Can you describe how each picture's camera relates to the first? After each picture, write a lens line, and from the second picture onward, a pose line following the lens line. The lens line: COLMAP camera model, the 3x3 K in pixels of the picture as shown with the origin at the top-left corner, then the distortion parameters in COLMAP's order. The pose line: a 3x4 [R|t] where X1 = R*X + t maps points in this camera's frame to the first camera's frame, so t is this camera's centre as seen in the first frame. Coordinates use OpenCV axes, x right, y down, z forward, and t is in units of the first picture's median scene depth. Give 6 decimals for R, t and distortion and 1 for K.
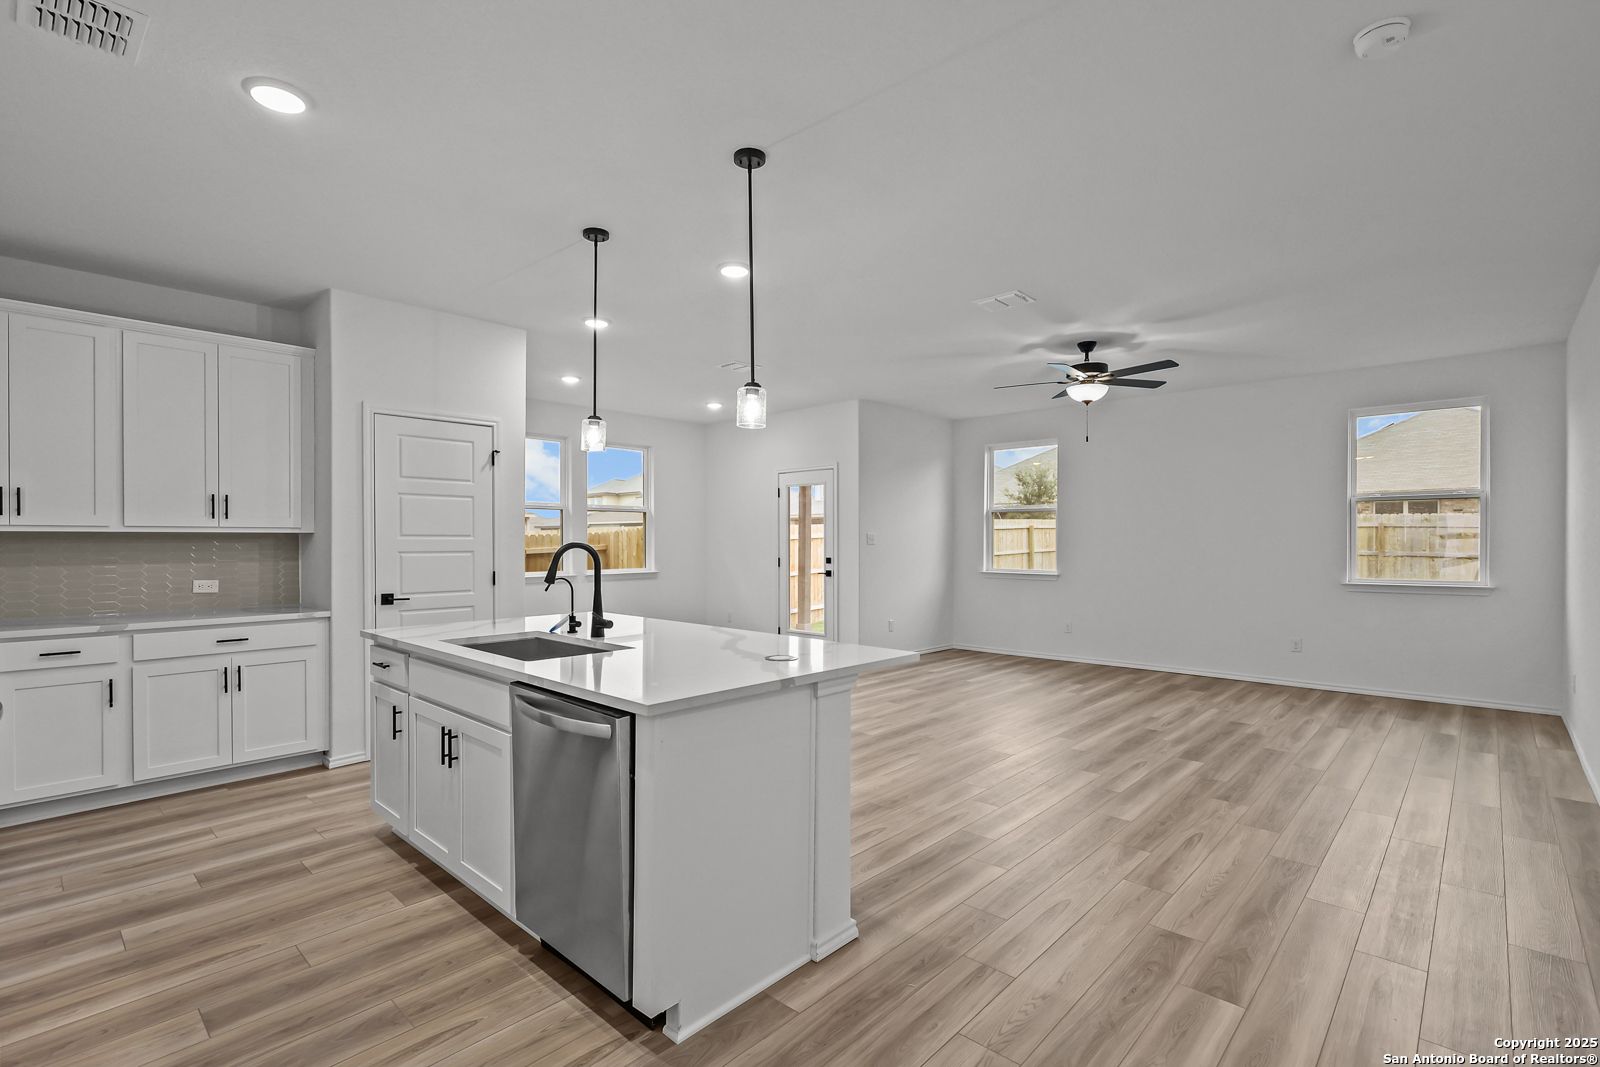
lens RADIAL K [[782.2, 0, 800.5], [0, 782.2, 518.1], [0, 0, 1]] dist [-0.040623, 0.013187]
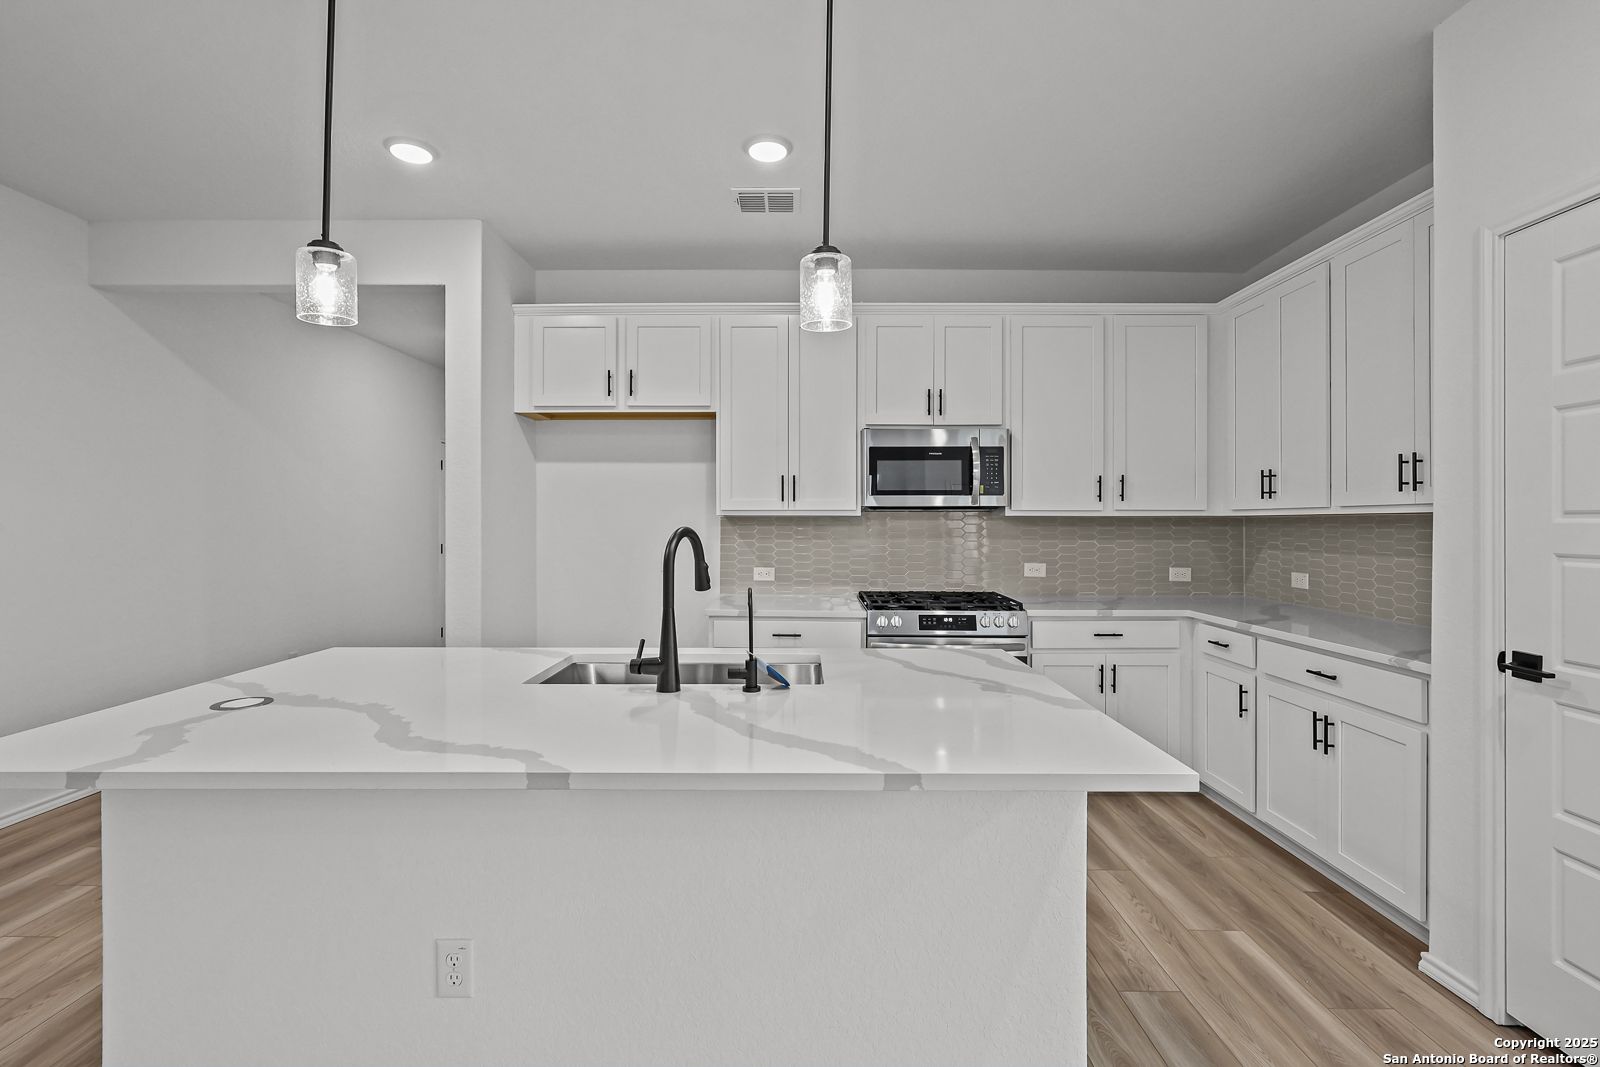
lens RADIAL K [[782.2, 0, 800.5], [0, 782.2, 518.1], [0, 0, 1]] dist [-0.040623, 0.013187]
pose [[-0.746319, -0.009524, -0.665520, 0.045440], [0.005102, 0.999786, -0.020029, 0.037187], [0.665569, -0.018344, -0.746111, 1.276877]]
